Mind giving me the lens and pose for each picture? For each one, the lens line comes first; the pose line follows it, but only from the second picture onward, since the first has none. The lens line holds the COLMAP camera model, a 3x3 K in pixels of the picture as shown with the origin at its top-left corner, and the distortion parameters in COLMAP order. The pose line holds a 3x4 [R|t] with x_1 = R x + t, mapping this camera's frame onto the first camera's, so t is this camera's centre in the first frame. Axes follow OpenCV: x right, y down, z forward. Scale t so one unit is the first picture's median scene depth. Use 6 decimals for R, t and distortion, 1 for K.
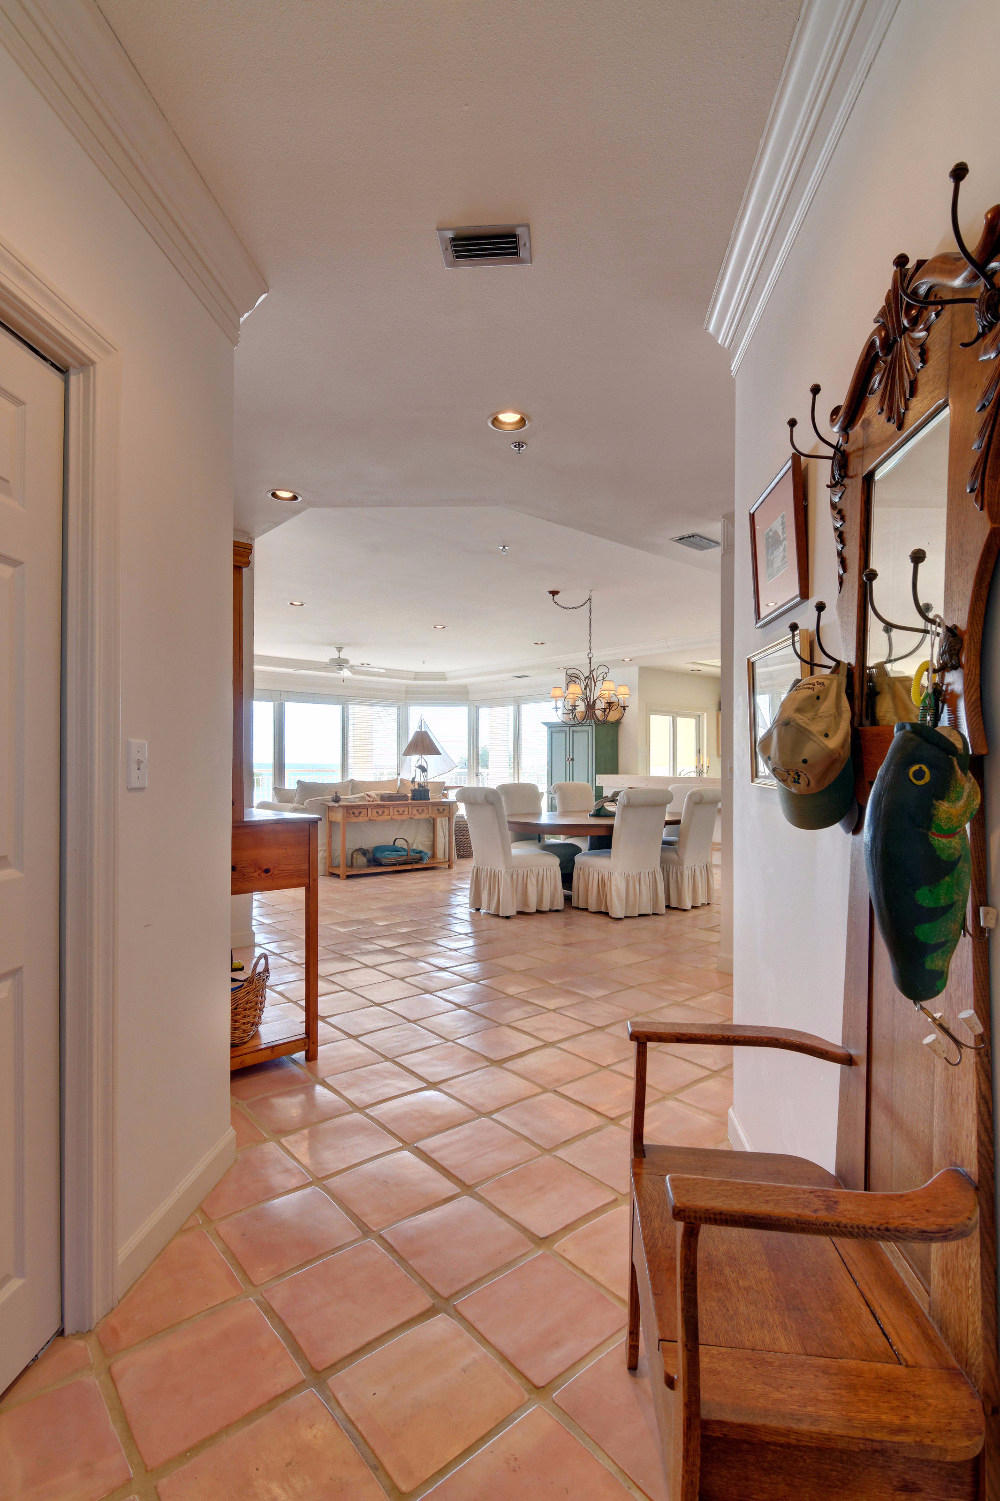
lens RADIAL K [[714.3, 0, 500.0], [0, 714.3, 750.5], [0, 0, 1]] dist [0.000845, 0.000104]
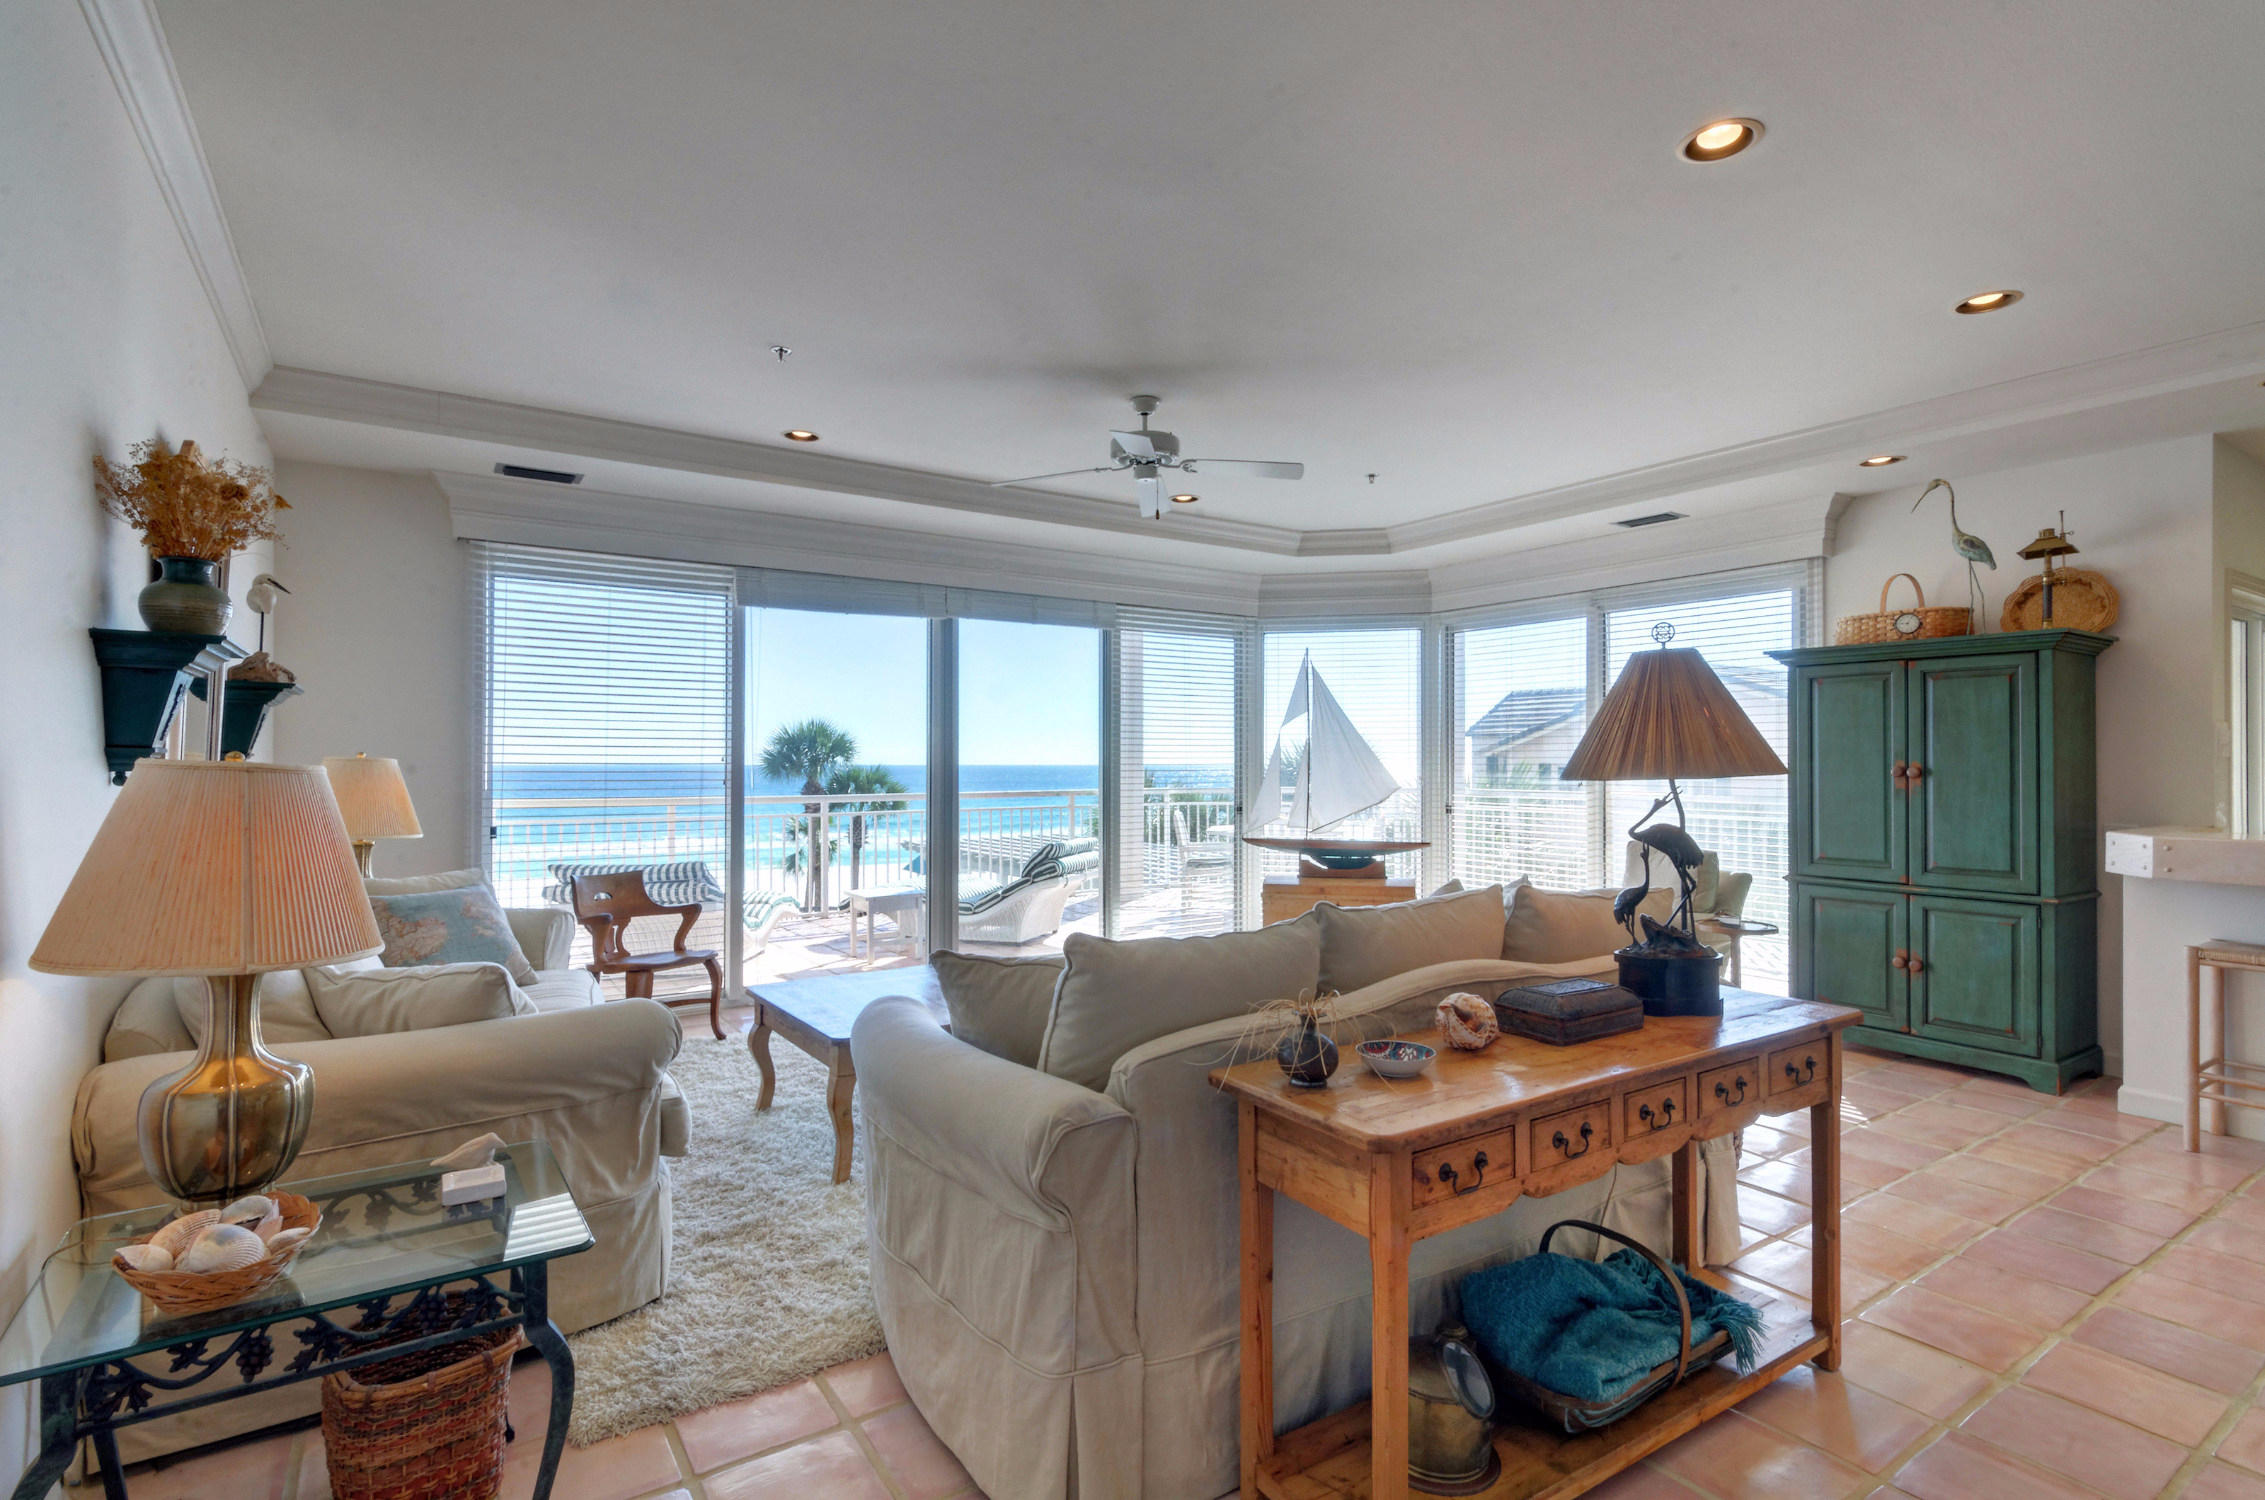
lens RADIAL K [[1075.5, 0, 1122.4], [0, 1075.5, 687.0], [0, 0, 1]] dist [0.000235, 0.000020]
pose [[0.992387, -0.016875, -0.121999, -0.235601], [0.010331, 0.998483, -0.054079, -0.003729], [0.122727, 0.052407, 0.991056, 0.735724]]
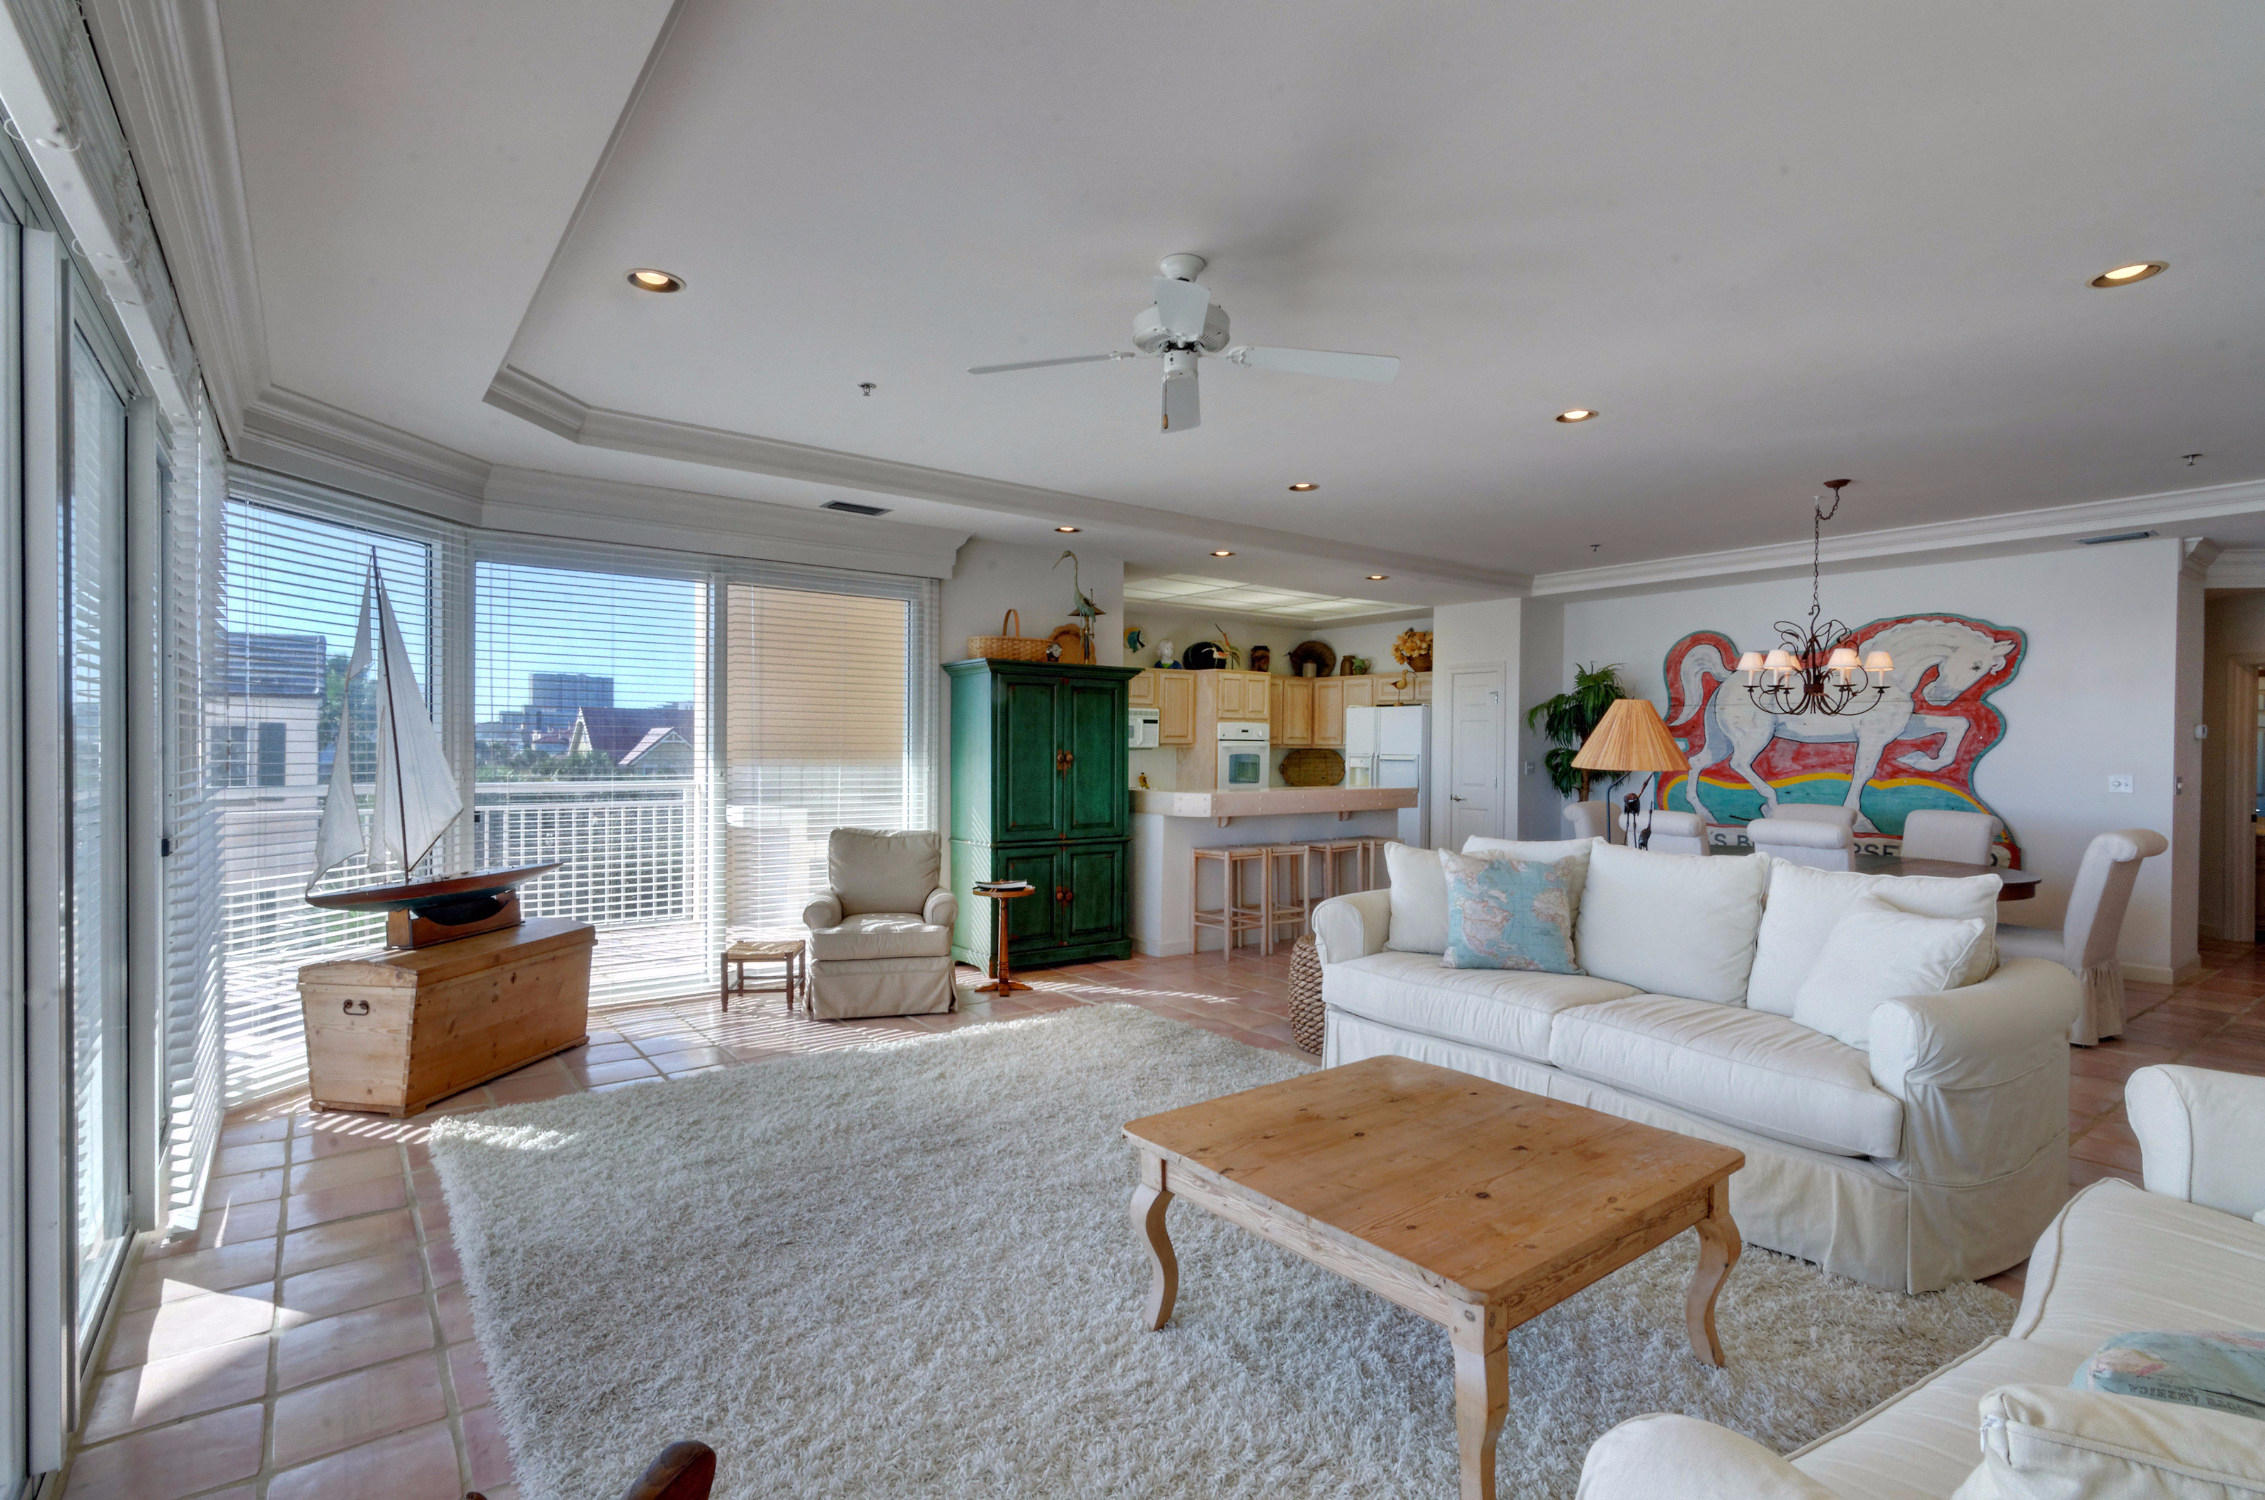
lens RADIAL K [[1077.8, 0, 1132.5], [0, 1077.8, 750.0], [0, 0, 1]] dist [0.000845, 0.000104]
pose [[0.057223, -0.013602, 0.998269, -0.708349], [-0.025963, 0.999549, 0.015108, -0.004814], [-0.998024, -0.026782, 0.056844, 1.287735]]
